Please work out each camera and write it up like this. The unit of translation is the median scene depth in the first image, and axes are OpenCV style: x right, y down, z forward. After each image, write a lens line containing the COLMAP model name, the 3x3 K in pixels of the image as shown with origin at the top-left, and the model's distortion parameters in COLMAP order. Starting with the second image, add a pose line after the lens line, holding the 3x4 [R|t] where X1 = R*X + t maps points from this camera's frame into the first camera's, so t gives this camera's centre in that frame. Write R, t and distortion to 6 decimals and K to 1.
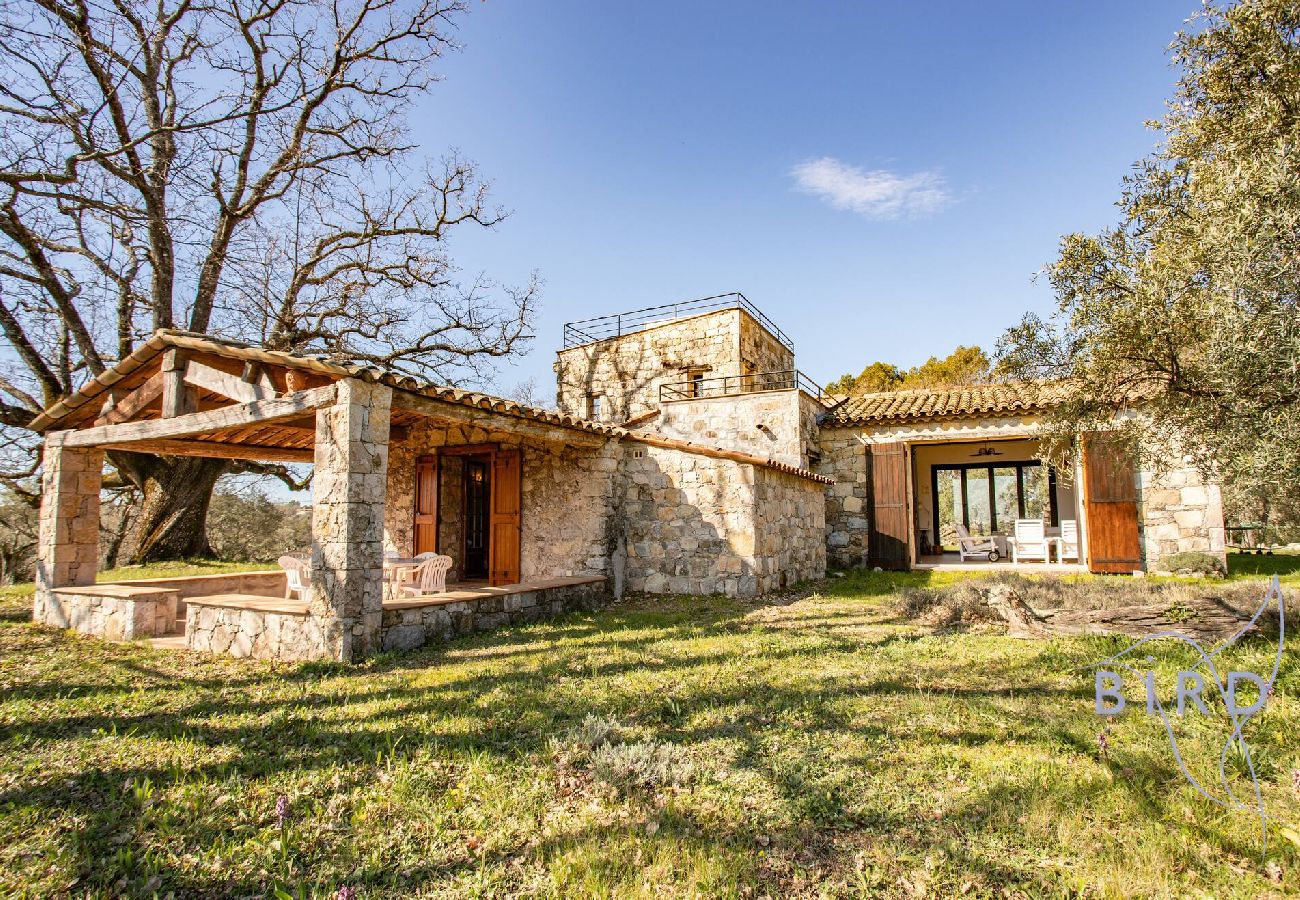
lens RADIAL K [[676.1, 0, 655.5], [0, 676.1, 455.3], [0, 0, 1]] dist [-0.074688, 0.042746]
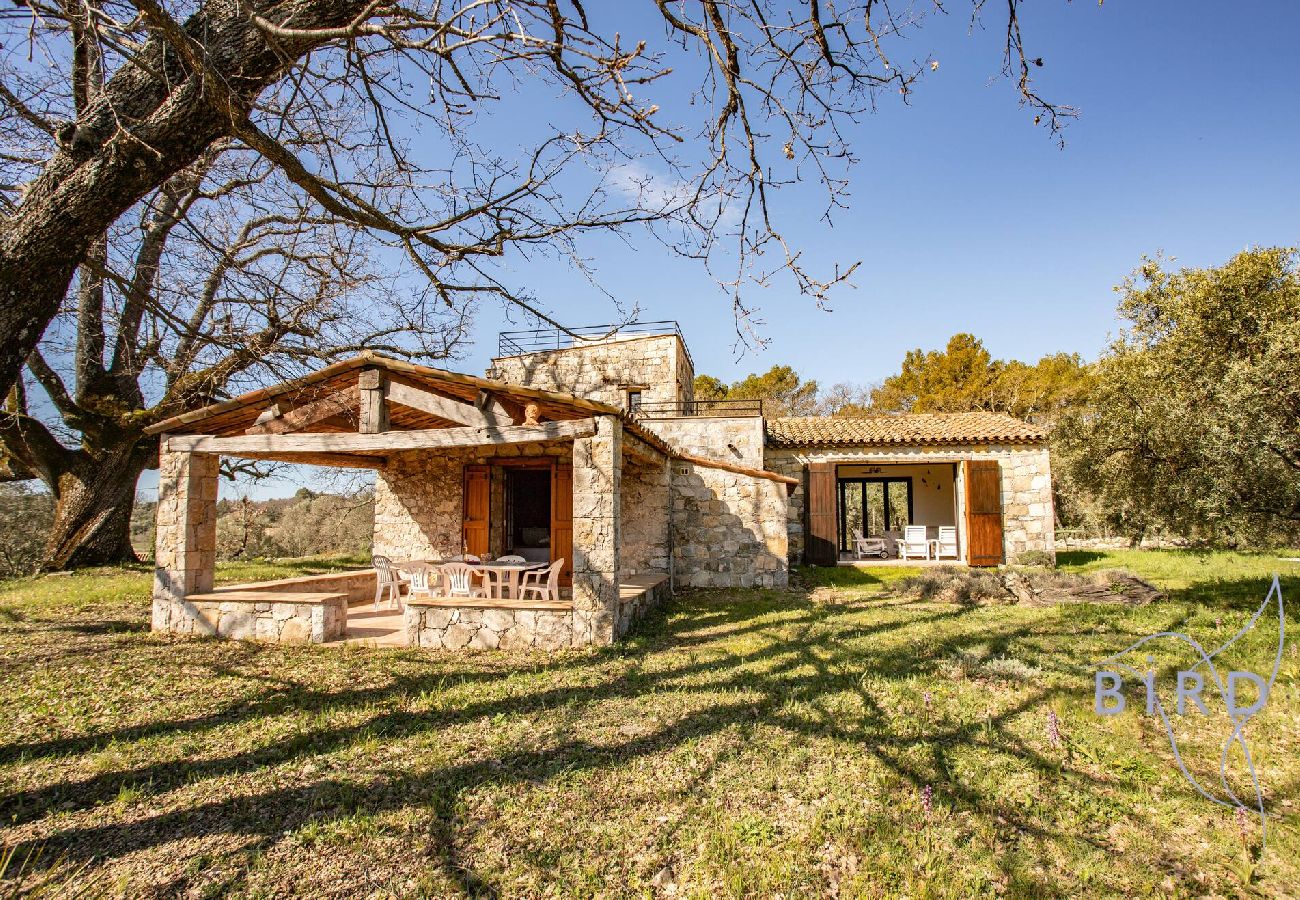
lens RADIAL K [[676.1, 0, 655.5], [0, 676.1, 455.3], [0, 0, 1]] dist [-0.074688, 0.042746]
pose [[0.954514, 0.035121, 0.296089, -0.441631], [-0.035717, 0.999356, -0.003395, -0.024419], [-0.296018, -0.007335, 0.955154, -0.125232]]
